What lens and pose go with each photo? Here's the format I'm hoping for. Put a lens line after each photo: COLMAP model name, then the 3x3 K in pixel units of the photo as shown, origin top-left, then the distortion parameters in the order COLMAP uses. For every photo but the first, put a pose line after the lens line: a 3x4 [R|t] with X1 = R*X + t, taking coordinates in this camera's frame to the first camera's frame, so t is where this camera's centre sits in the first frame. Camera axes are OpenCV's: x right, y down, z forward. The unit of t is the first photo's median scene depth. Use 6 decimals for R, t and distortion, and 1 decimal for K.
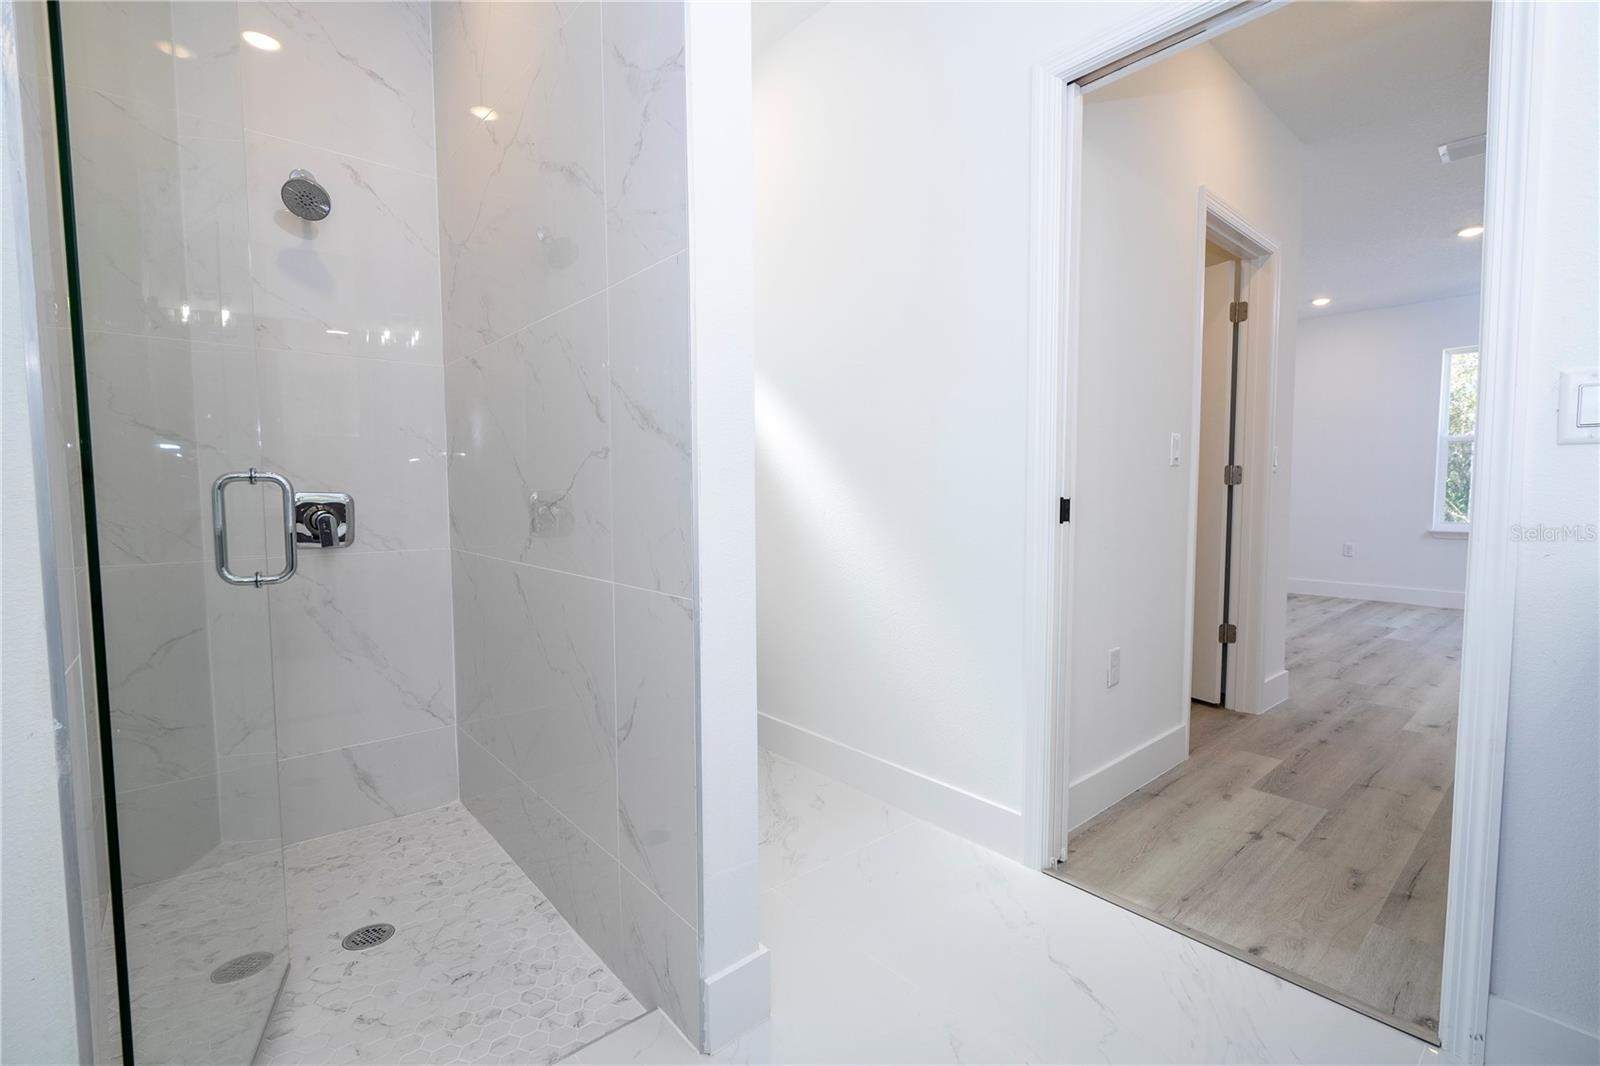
lens RADIAL K [[722.0, 0, 809.9], [0, 722.0, 532.2], [0, 0, 1]] dist [-0.001588, 0.001410]
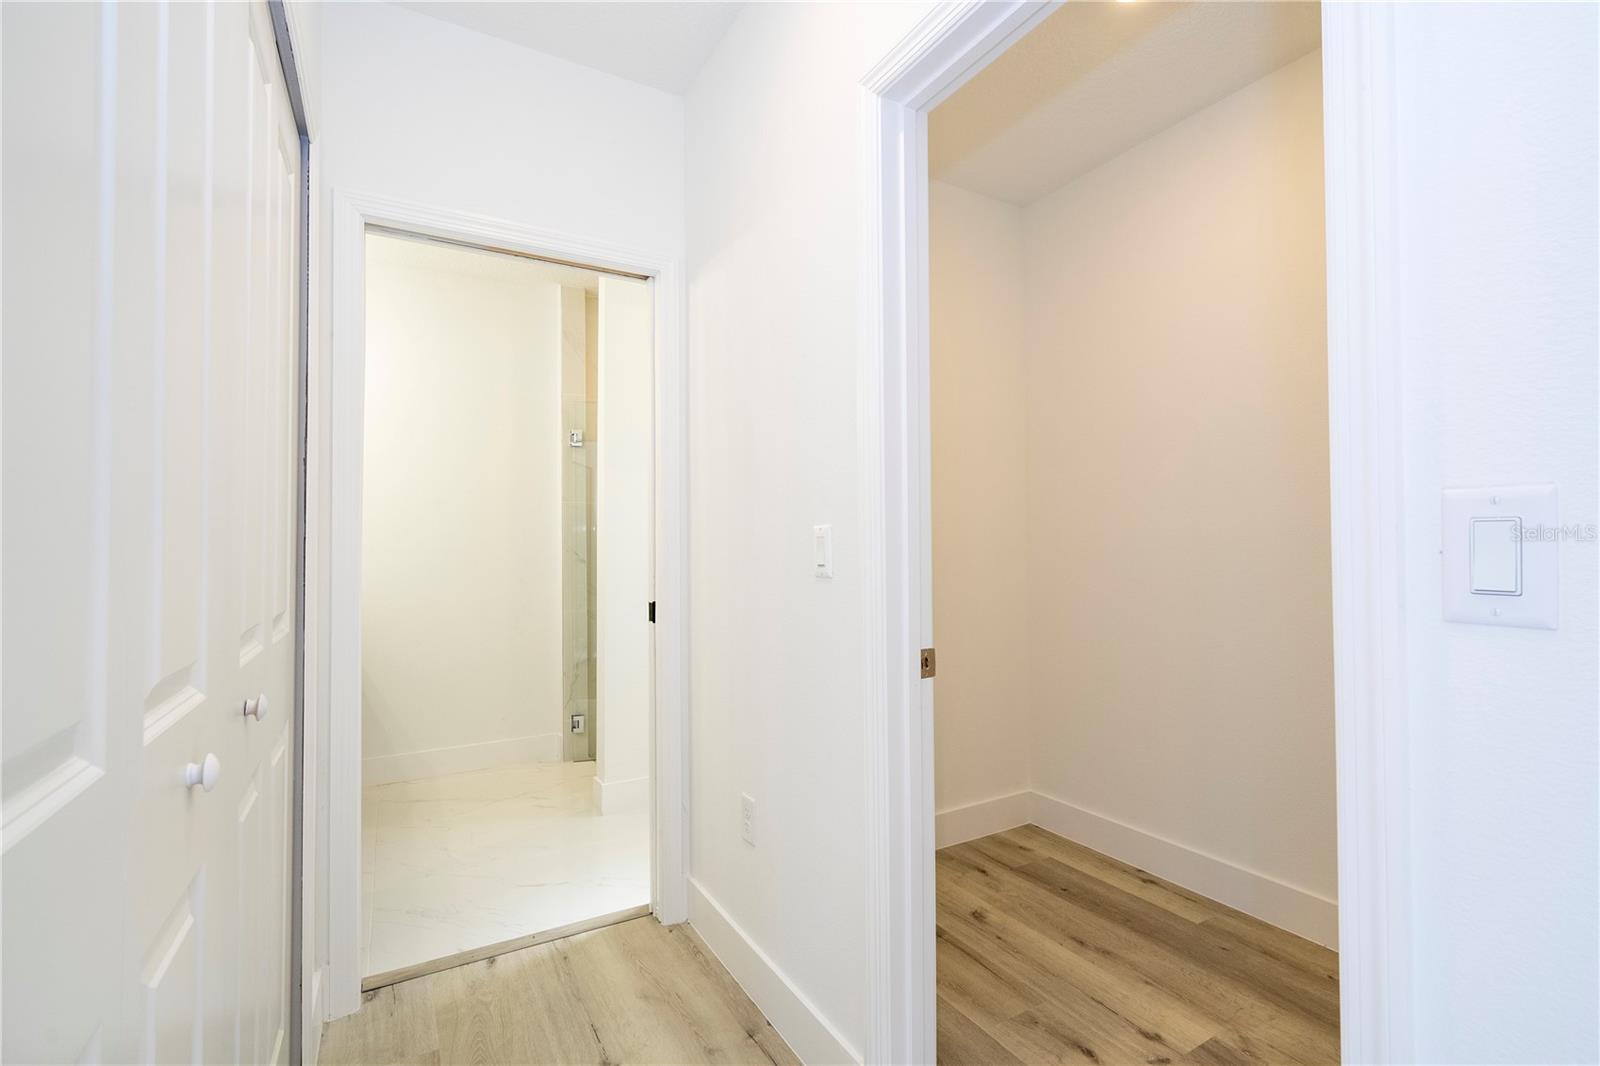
lens RADIAL K [[722.0, 0, 809.9], [0, 722.0, 532.2], [0, 0, 1]] dist [-0.001588, 0.001410]
pose [[-0.187062, -0.012942, -0.982263, 1.578118], [-0.055278, 0.998468, -0.002629, -0.184546], [0.980792, 0.053805, -0.187491, 1.556198]]
